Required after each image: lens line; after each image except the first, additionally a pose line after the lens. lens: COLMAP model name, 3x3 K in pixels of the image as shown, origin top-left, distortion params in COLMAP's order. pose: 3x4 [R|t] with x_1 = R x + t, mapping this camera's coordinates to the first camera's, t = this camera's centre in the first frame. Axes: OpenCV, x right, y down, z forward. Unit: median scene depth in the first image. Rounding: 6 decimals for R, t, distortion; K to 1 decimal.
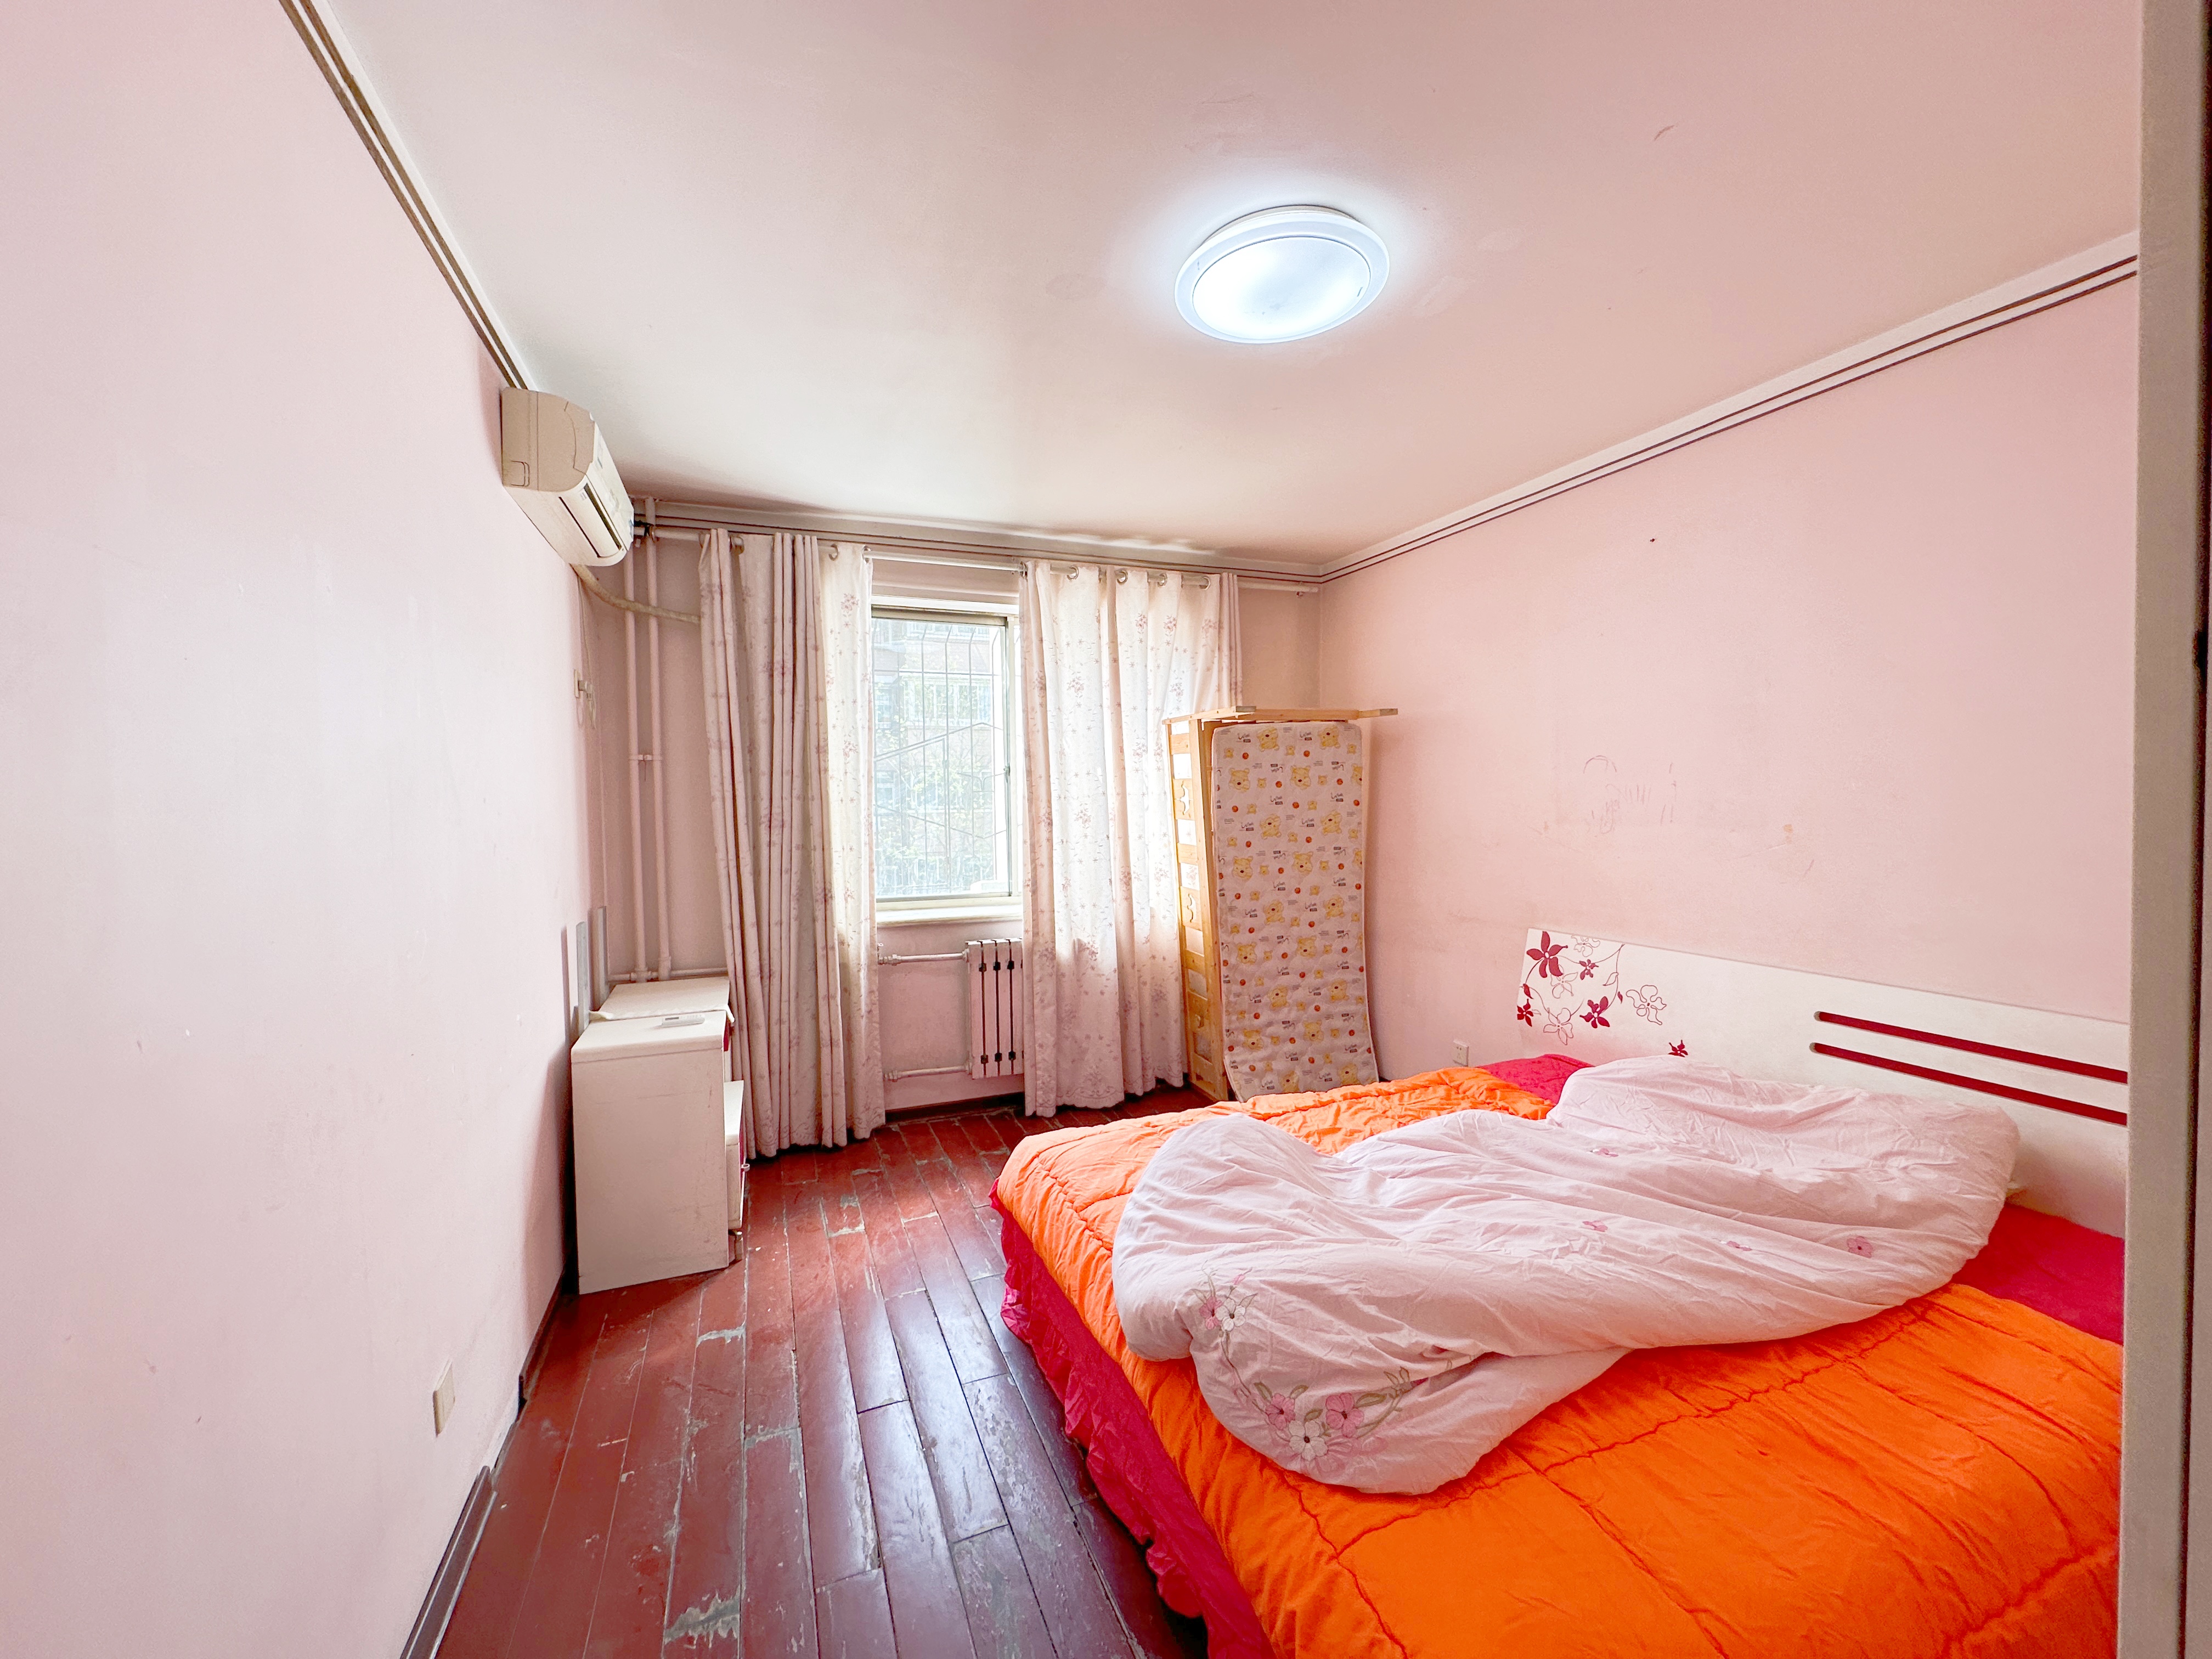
lens RADIAL K [[888.9, 0, 1105.5], [0, 888.9, 824.8], [0, 0, 1]] dist [0.000807, 0.000064]
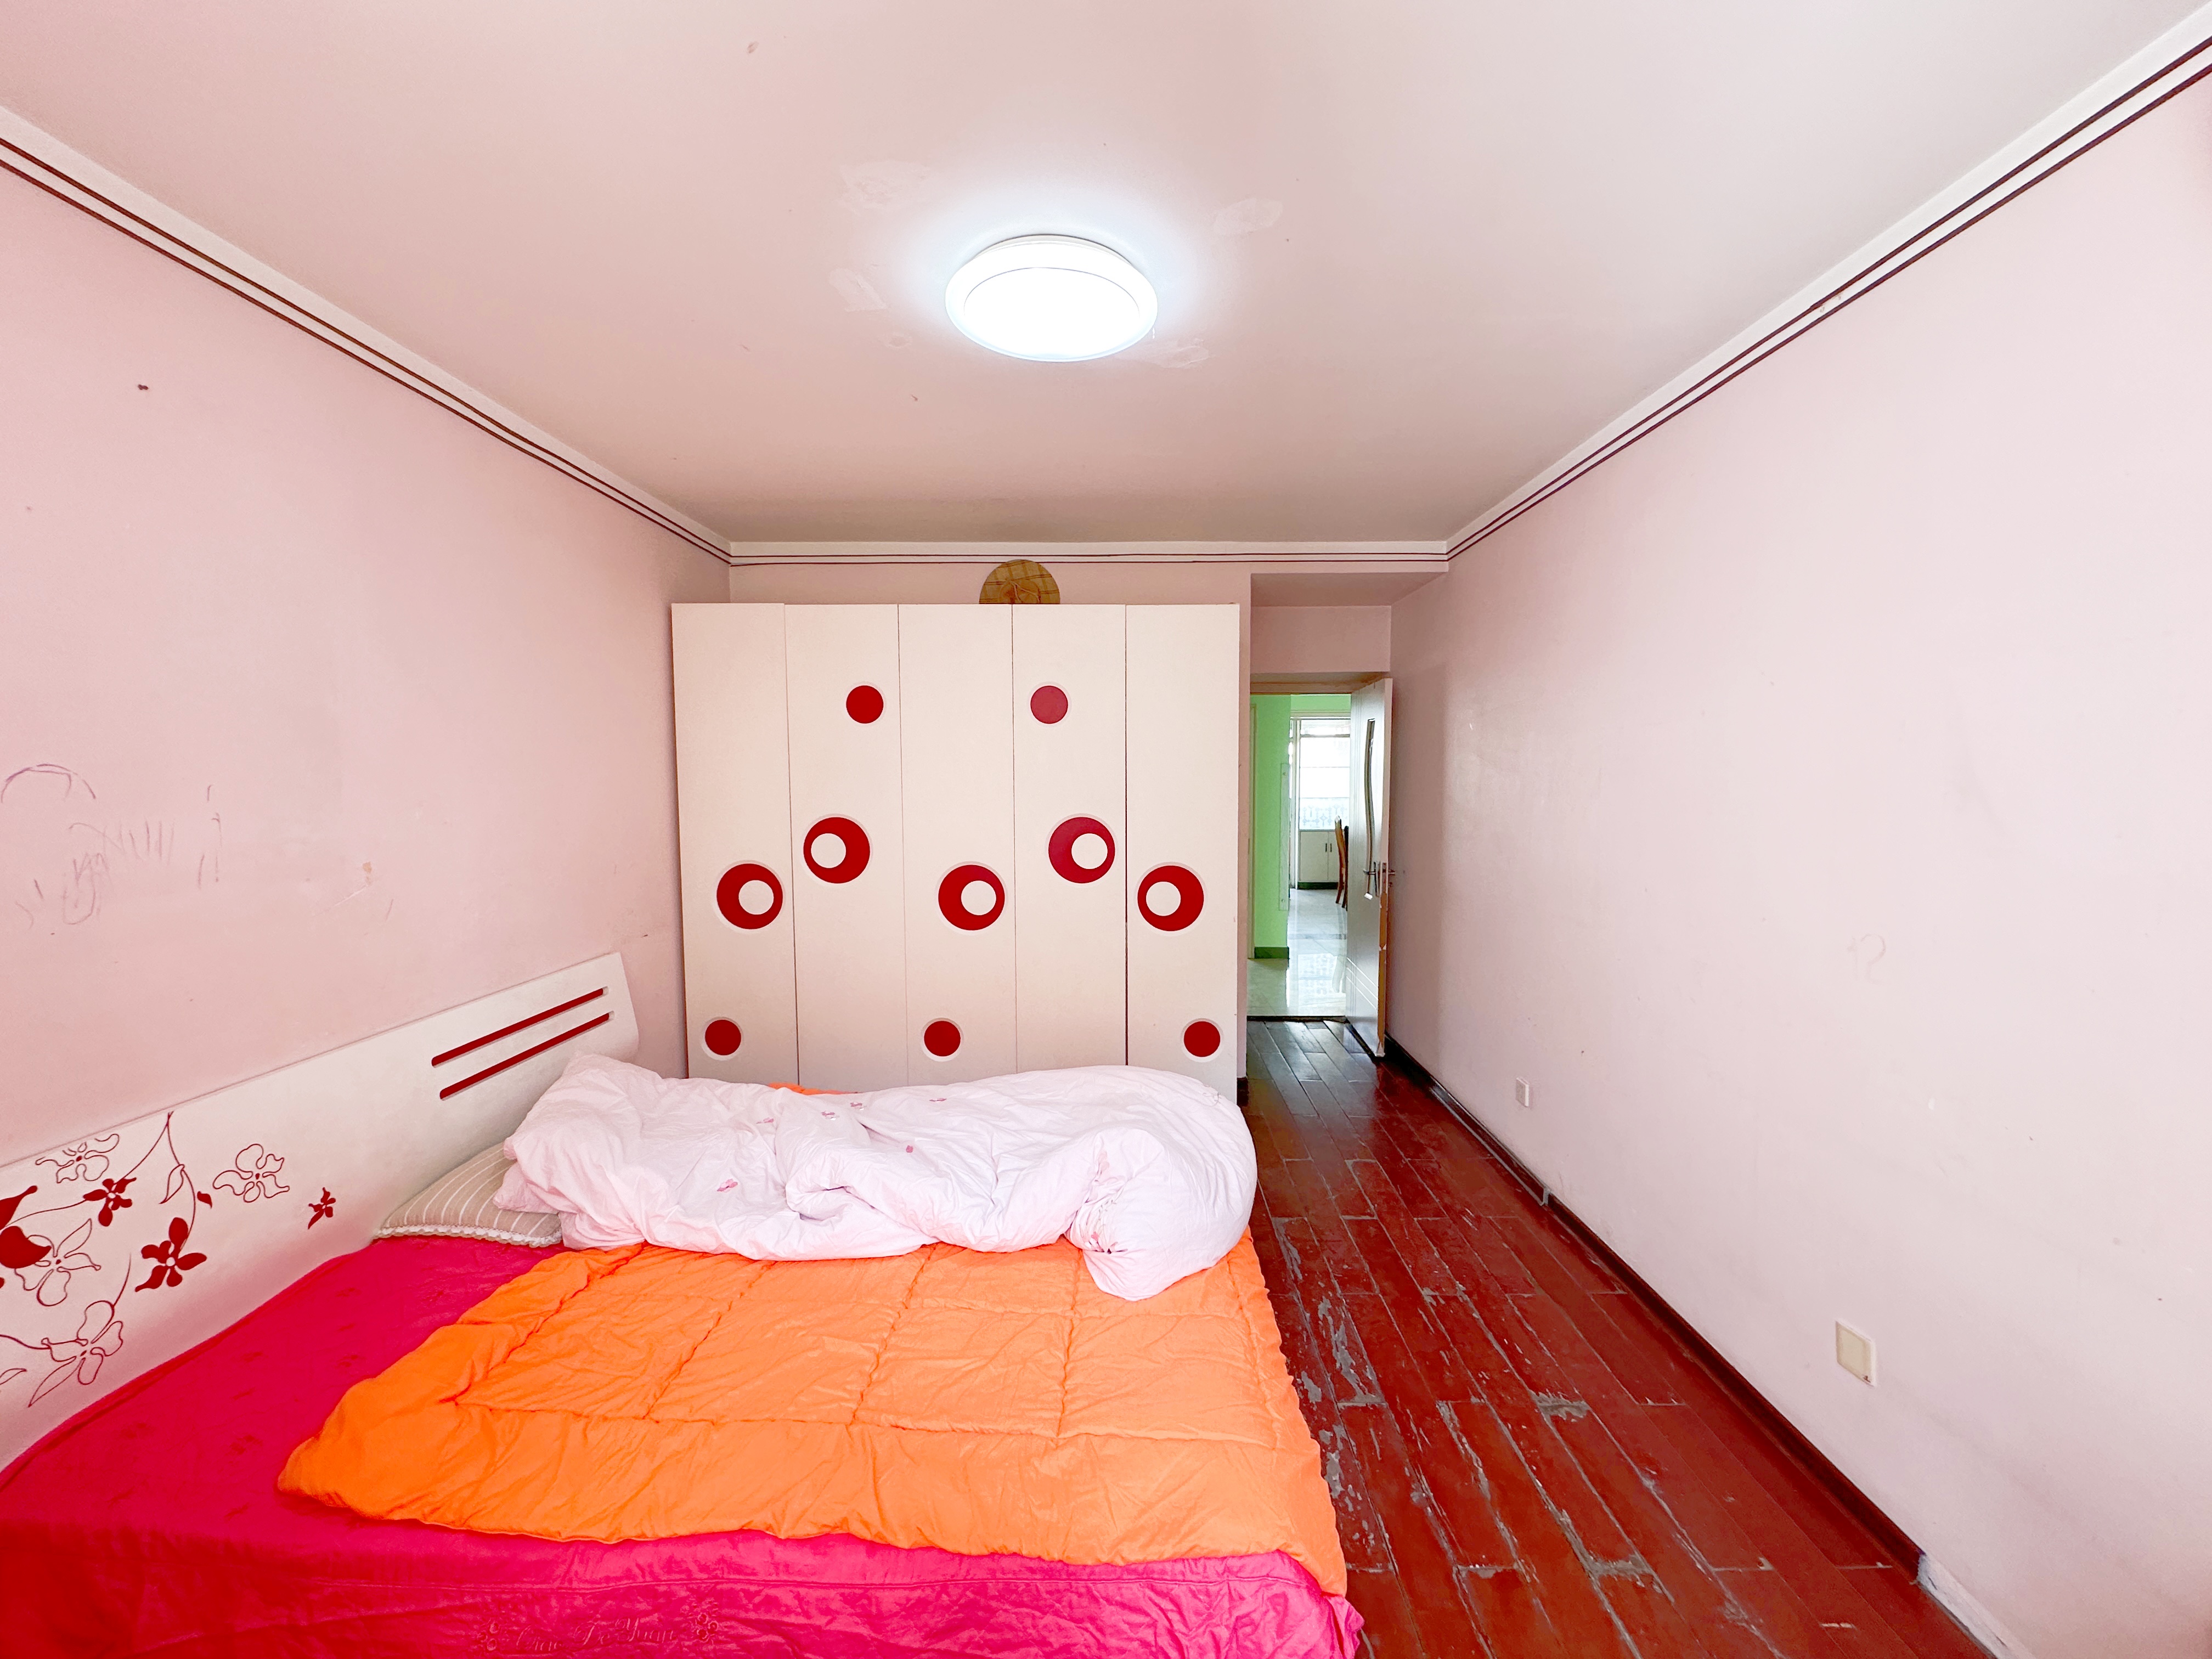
lens RADIAL K [[888.9, 0, 1102.9], [0, 888.9, 829.9], [0, 0, 1]] dist [0.000807, 0.000064]
pose [[-0.926780, -0.006881, 0.375542, -0.154748], [0.027376, 0.995935, 0.085809, -0.070358], [-0.374606, 0.089807, -0.922825, 1.269552]]
